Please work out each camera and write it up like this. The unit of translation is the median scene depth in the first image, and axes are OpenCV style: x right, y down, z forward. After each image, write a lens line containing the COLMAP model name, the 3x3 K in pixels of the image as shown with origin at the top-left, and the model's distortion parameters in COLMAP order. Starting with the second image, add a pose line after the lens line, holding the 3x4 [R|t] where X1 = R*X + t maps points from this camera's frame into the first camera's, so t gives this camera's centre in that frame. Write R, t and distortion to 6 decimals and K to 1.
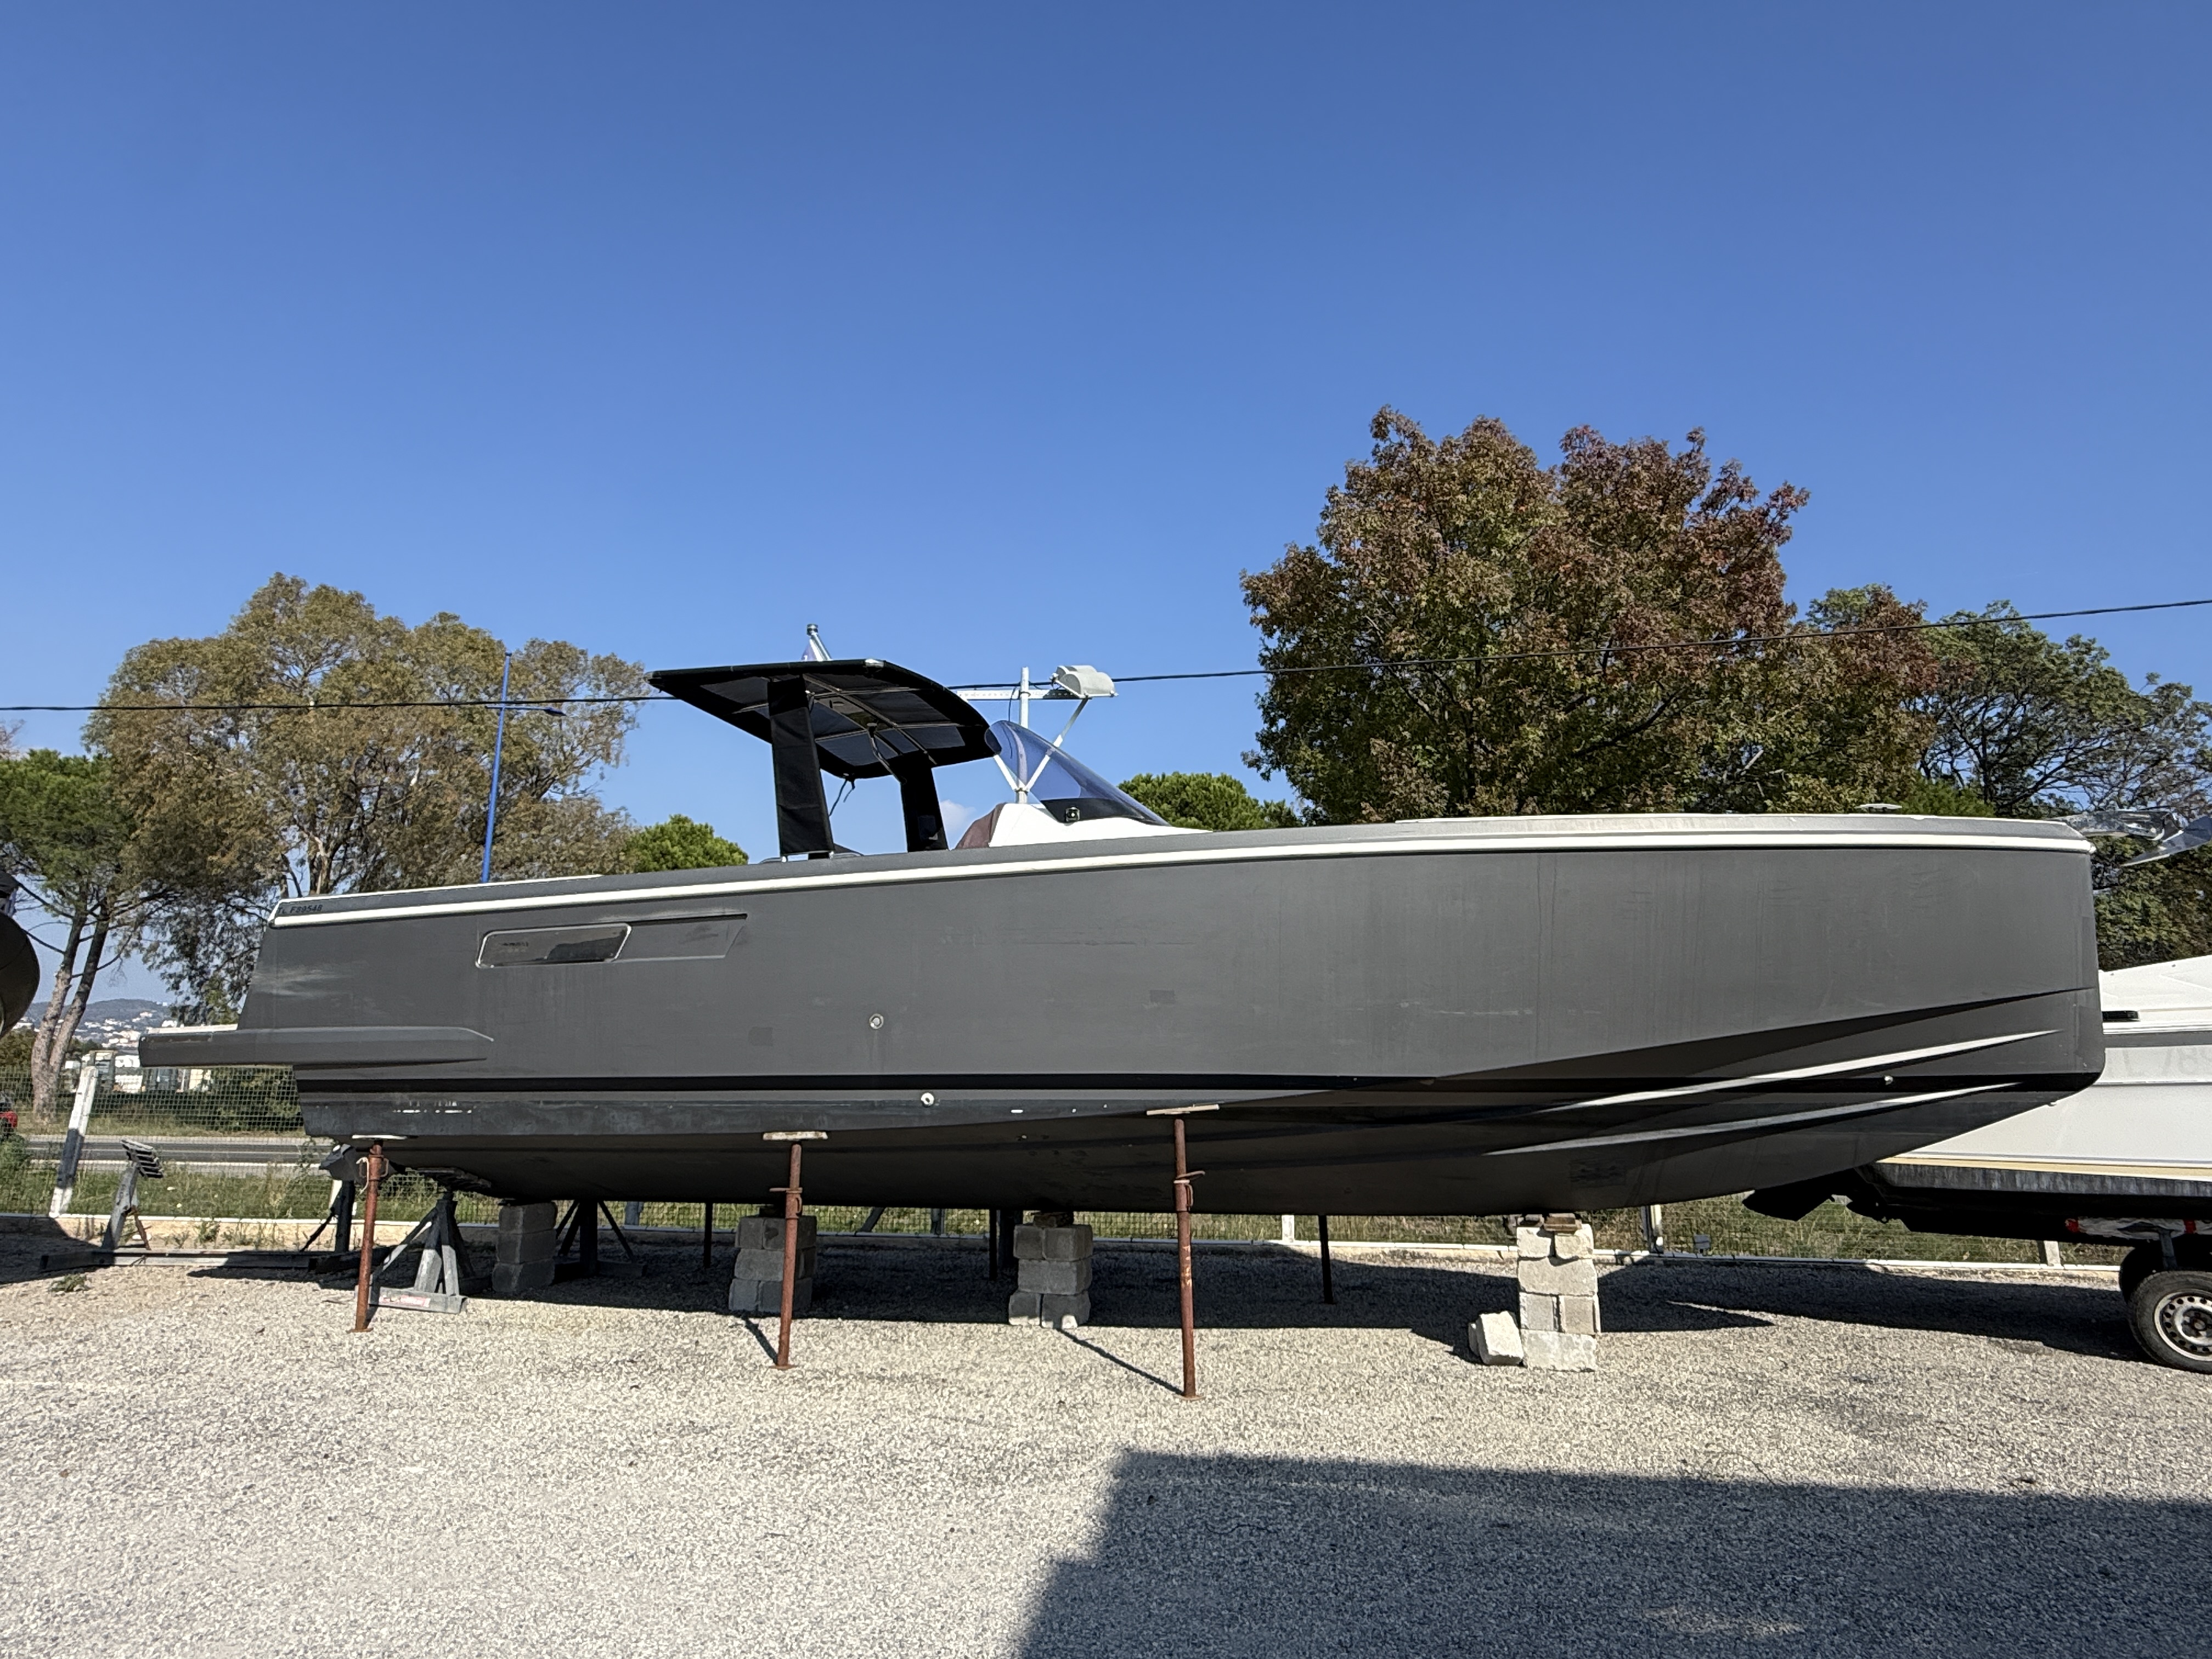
lens RADIAL K [[1238.3, 0, 1109.2], [0, 1238.3, 830.0], [0, 0, 1]] dist [0.000950, 0.000129]
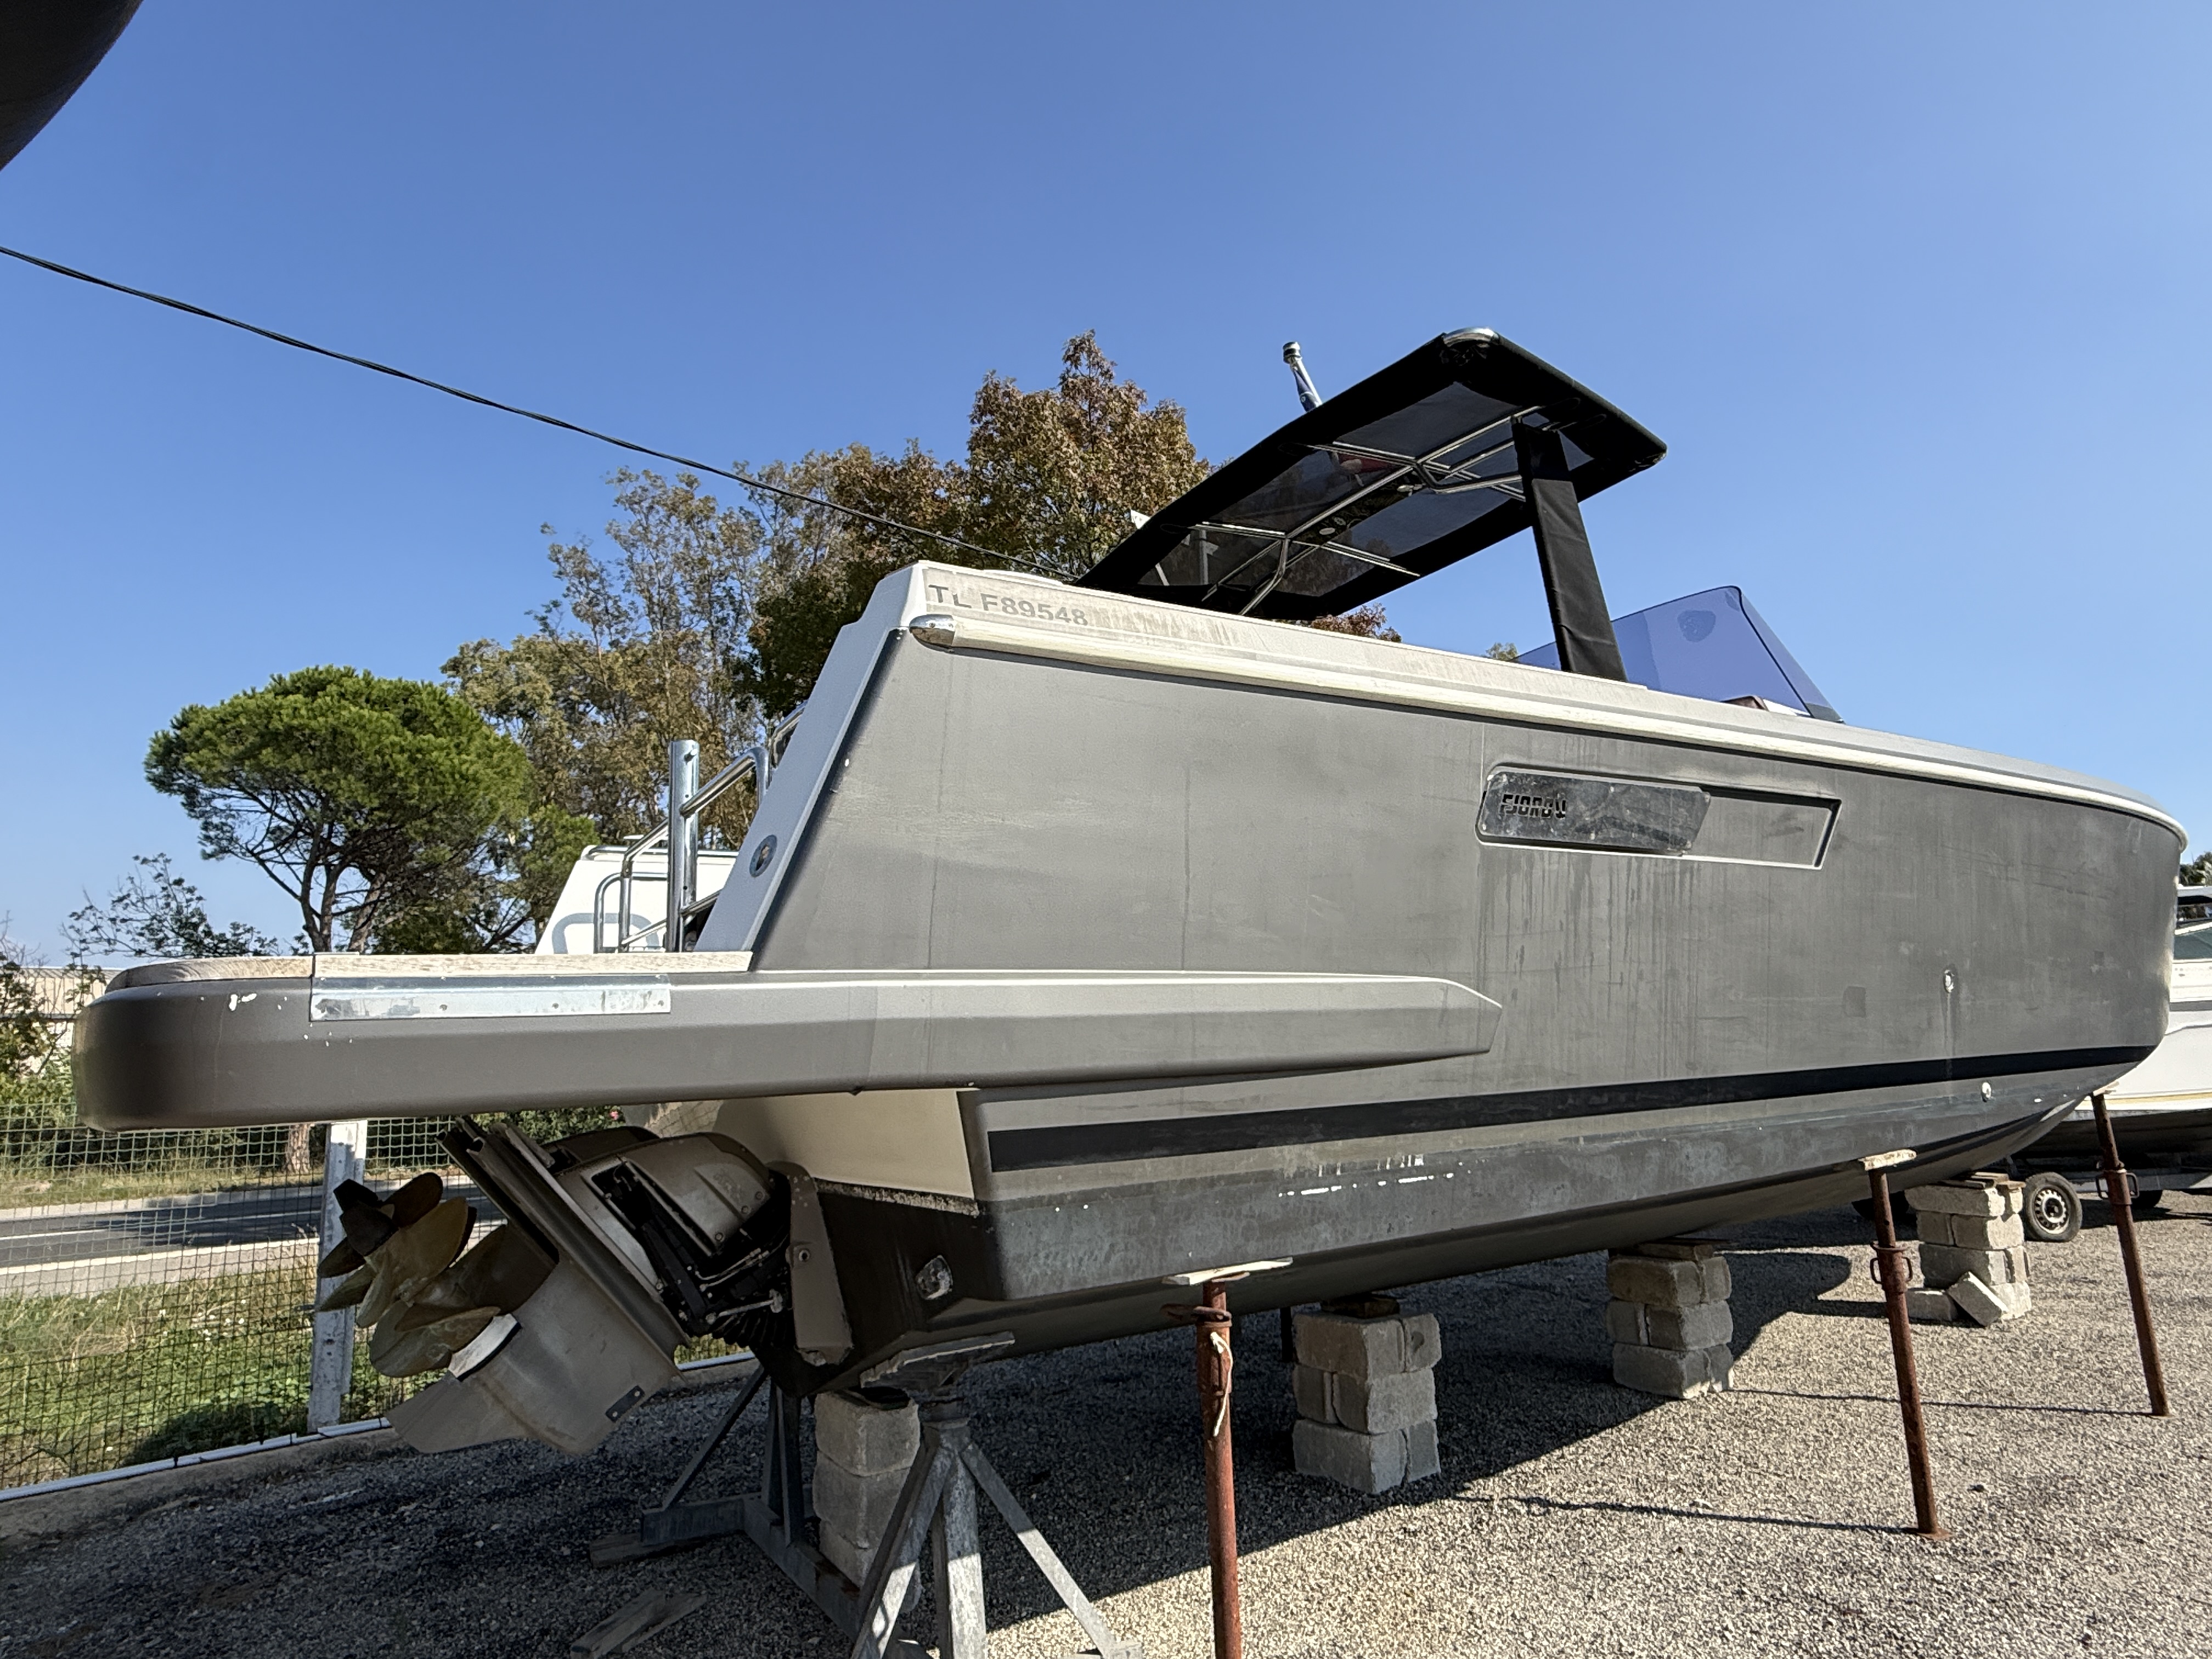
lens RADIAL K [[1238.3, 0, 1107.0], [0, 1238.3, 829.0], [0, 0, 1]] dist [0.000950, 0.000129]
pose [[0.668227, 0.110868, 0.735650, -0.935068], [-0.116072, 0.992261, -0.044107, 0.143476], [-0.734847, -0.055915, 0.675924, 0.816419]]
